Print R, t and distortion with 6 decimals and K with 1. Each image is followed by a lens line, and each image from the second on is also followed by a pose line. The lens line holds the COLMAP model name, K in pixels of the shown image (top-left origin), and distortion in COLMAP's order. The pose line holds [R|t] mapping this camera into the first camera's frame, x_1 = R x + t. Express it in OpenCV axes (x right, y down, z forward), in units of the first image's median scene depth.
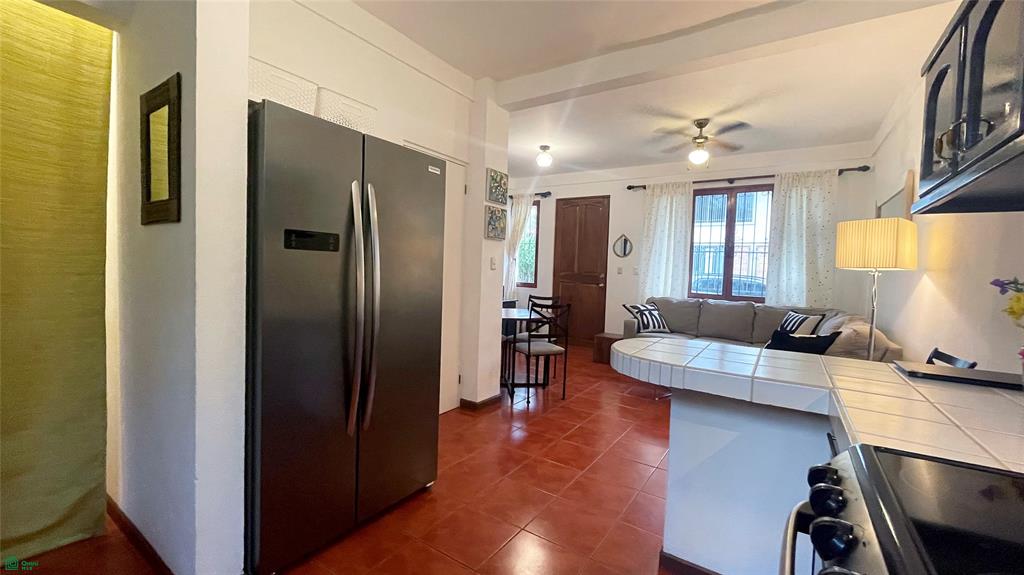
lens RADIAL K [[416.4, 0, 512.0], [0, 416.4, 287.5], [0, 0, 1]] dist [0.001077, 0.000342]
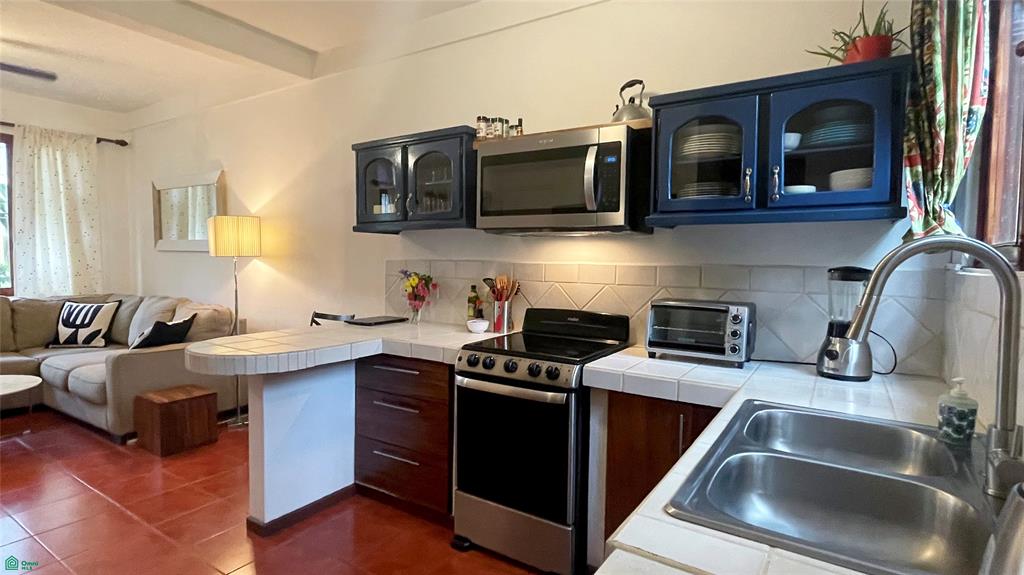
lens RADIAL K [[508.9, 0, 512.0], [0, 508.9, 287.5], [0, 0, 1]] dist [-0.003280, -0.000328]
pose [[-0.009650, -0.089065, 0.995979, -0.305613], [0.029645, 0.995562, 0.089315, -0.031098], [-0.999514, 0.030388, -0.006966, 0.116464]]
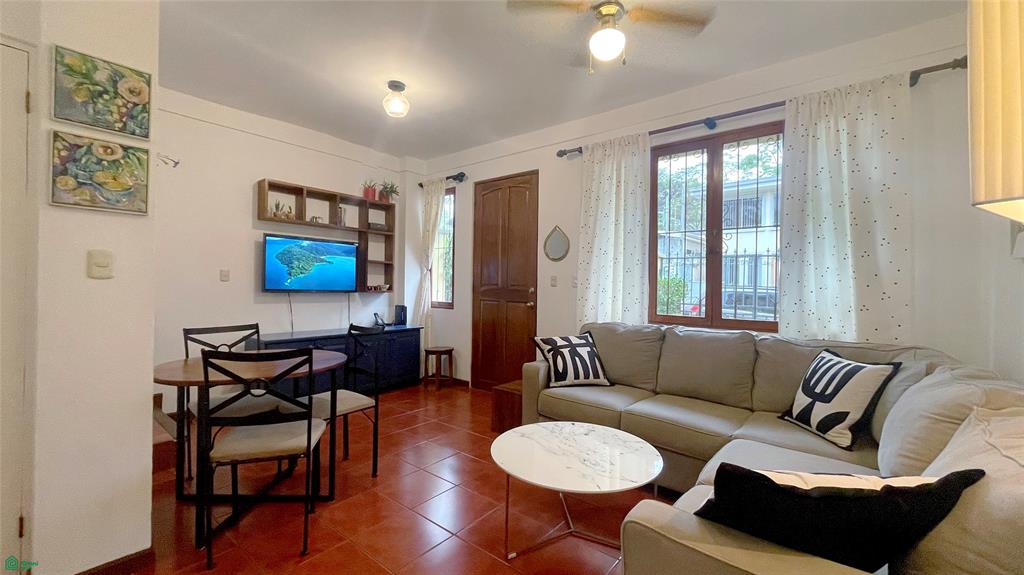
lens RADIAL K [[416.4, 0, 512.0], [0, 416.4, 287.5], [0, 0, 1]] dist [0.001077, 0.000342]
pose [[0.995671, -0.021176, -0.090508, 0.306643], [0.017198, 0.998861, -0.044505, -0.003548], [0.091347, 0.042756, 0.994901, 0.415360]]
